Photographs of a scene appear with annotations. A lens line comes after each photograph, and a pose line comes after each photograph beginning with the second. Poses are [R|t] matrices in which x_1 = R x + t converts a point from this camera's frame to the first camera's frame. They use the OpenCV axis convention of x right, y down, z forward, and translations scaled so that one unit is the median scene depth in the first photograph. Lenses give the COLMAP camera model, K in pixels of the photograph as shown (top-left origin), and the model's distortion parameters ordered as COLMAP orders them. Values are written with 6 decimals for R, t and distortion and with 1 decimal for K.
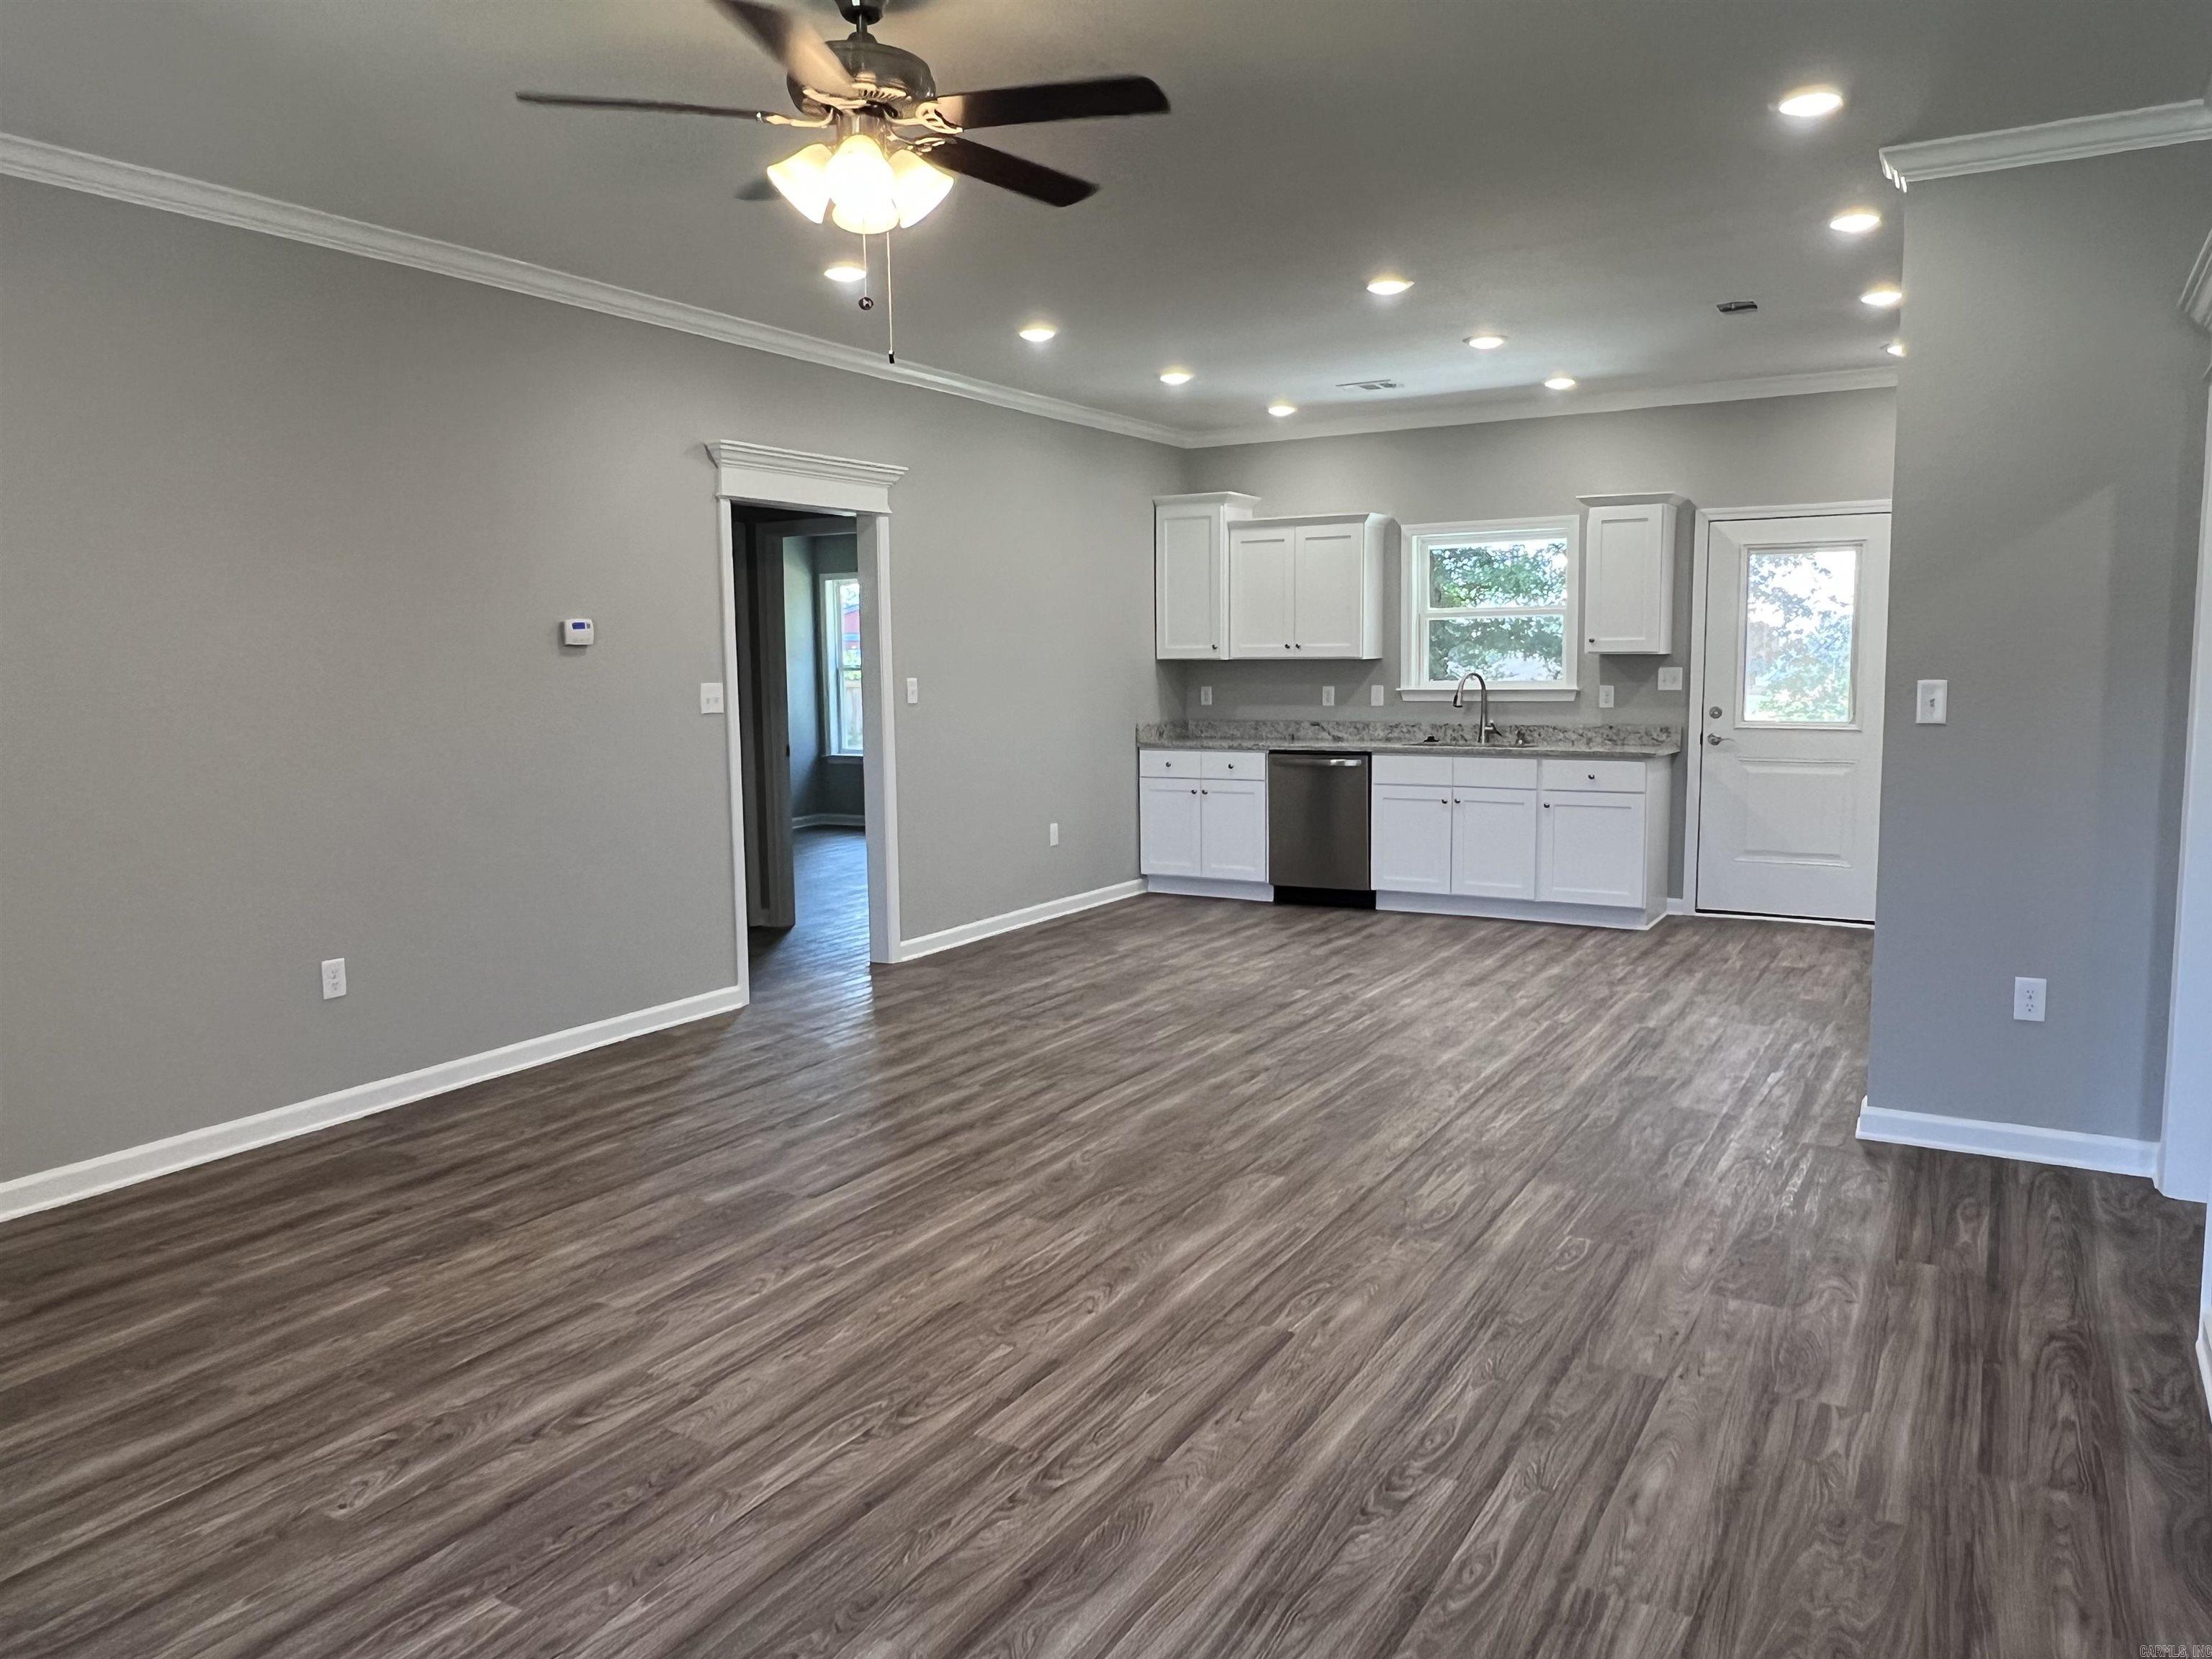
lens RADIAL K [[1539.2, 0, 1106.0], [0, 1539.2, 829.5], [0, 0, 1]] dist [-0.000463, -0.002535]
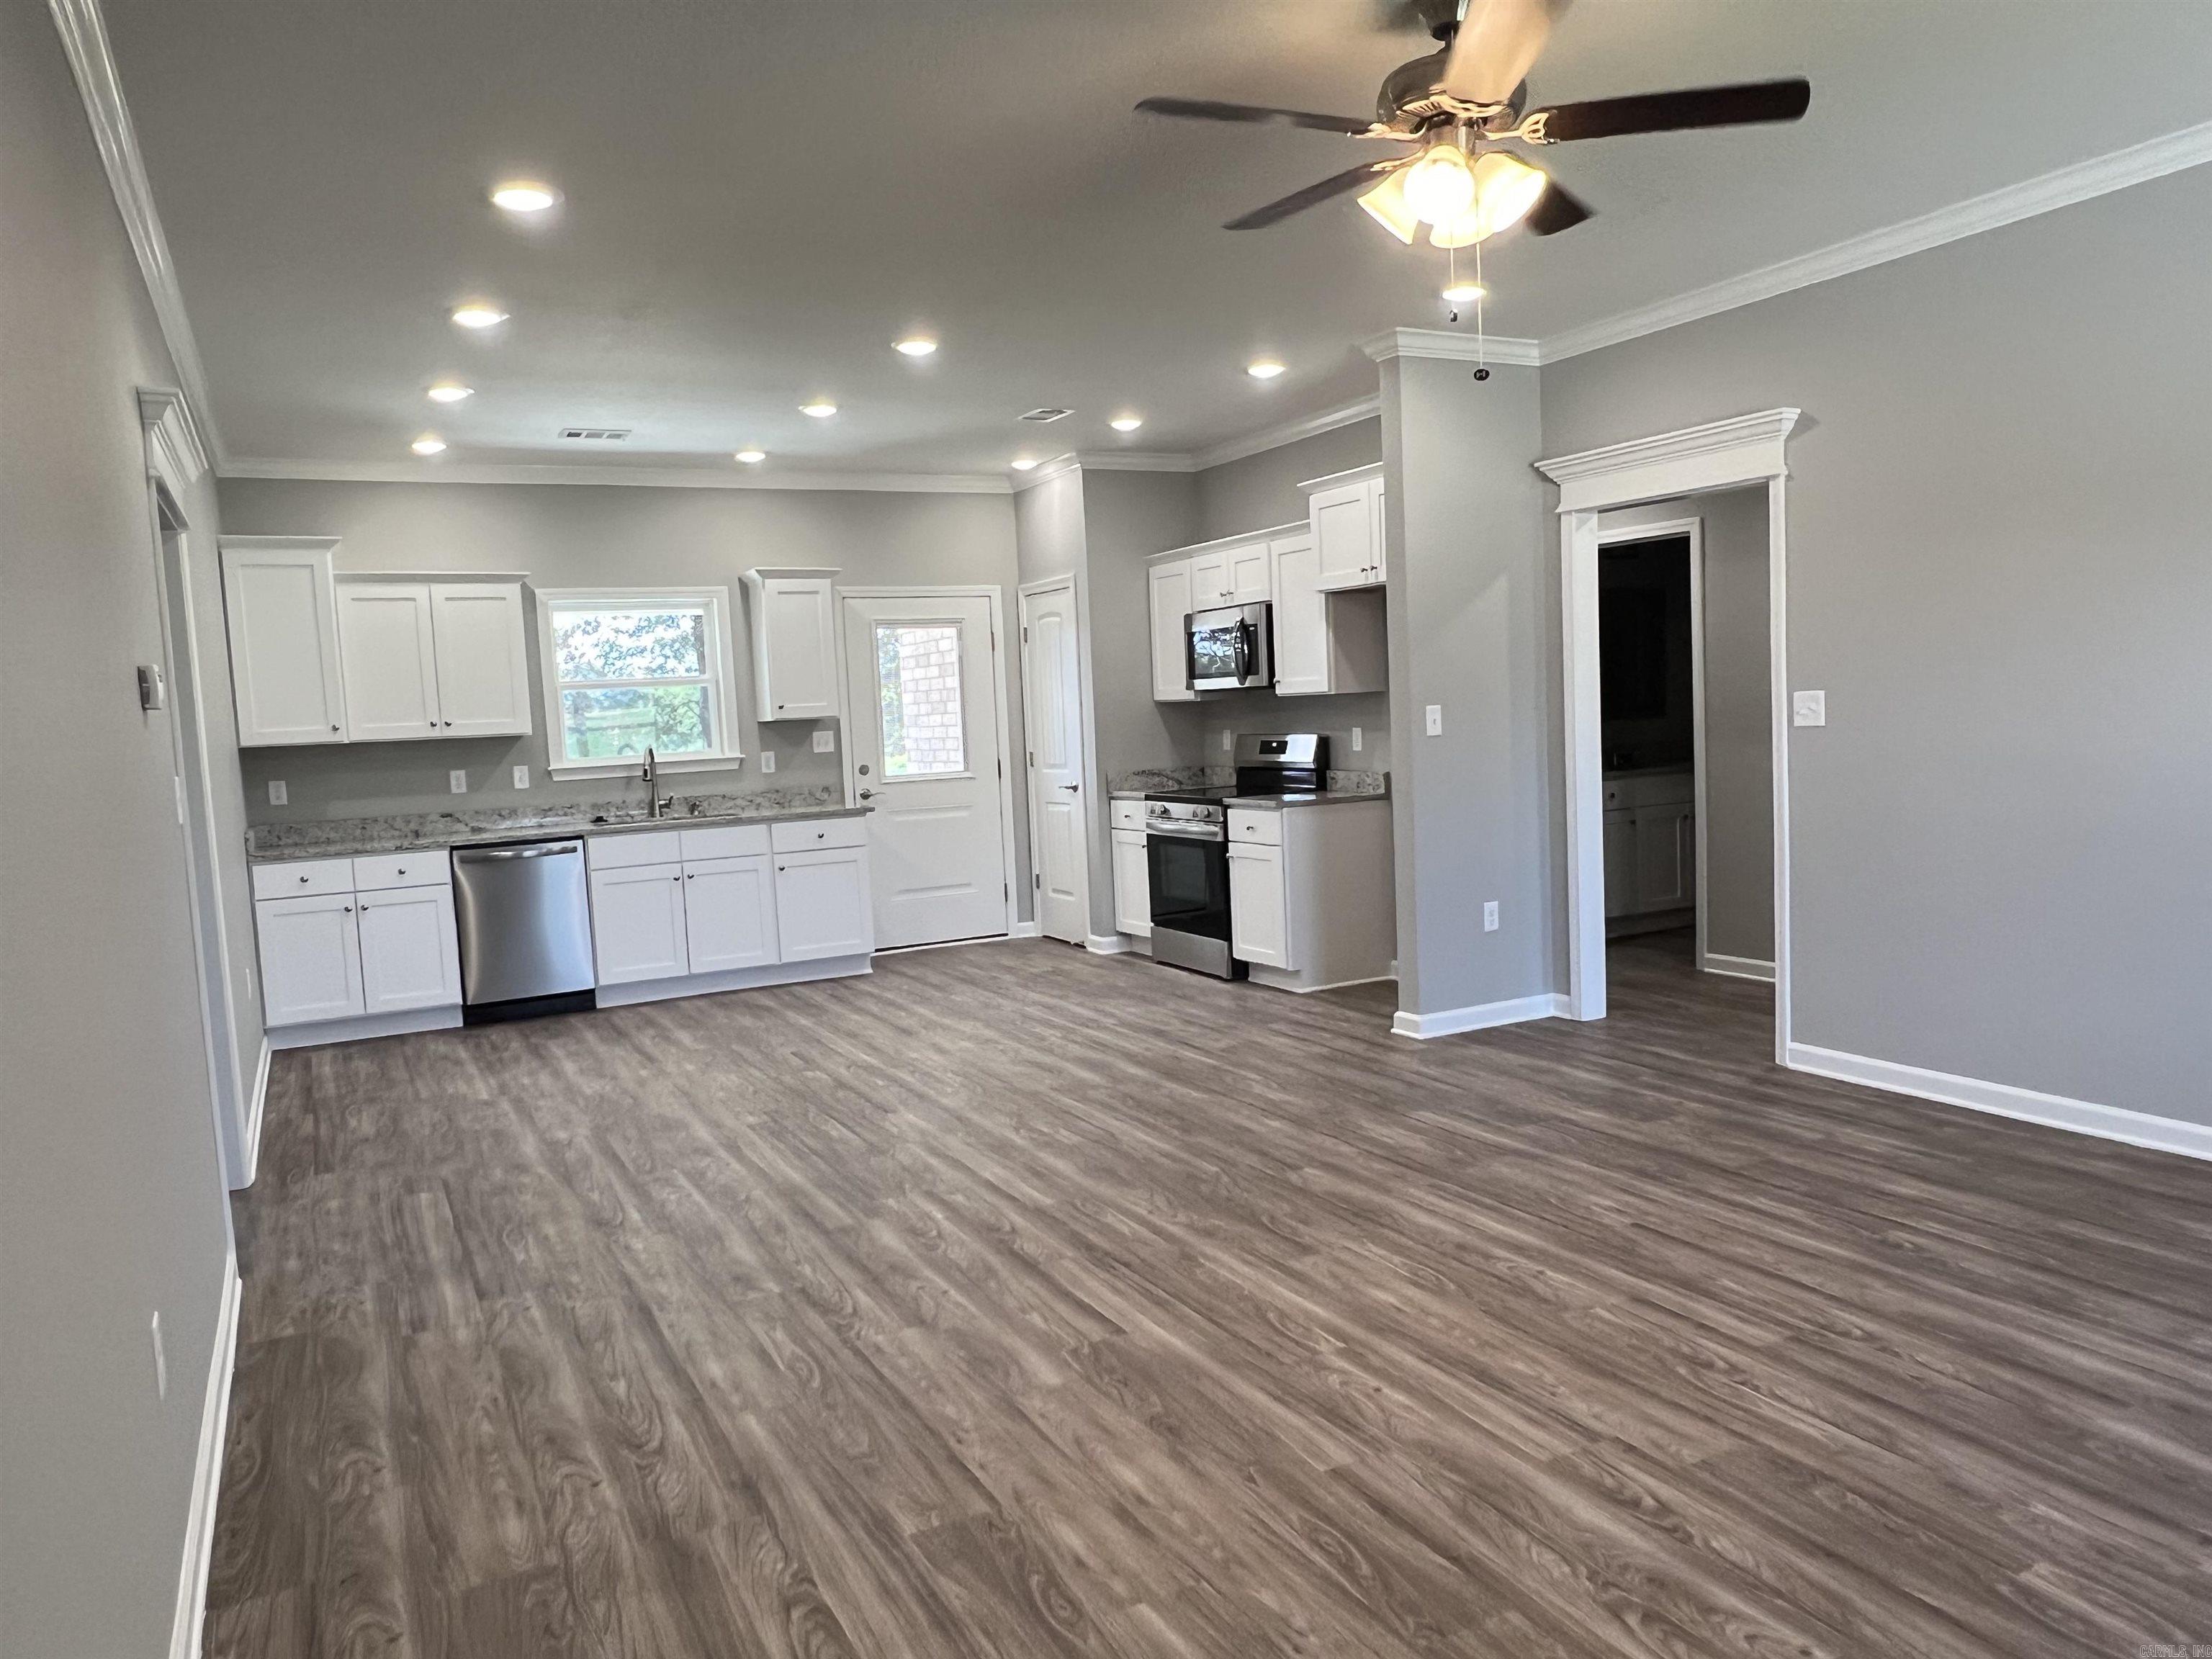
lens RADIAL K [[1532.3, 0, 1119.4], [0, 1532.3, 842.9], [0, 0, 1]] dist [-0.001888, -0.005509]
pose [[0.525363, -0.090282, 0.846075, -0.805396], [0.138509, 0.990166, 0.019652, -0.038030], [-0.839529, 0.106865, 0.532702, 0.488887]]
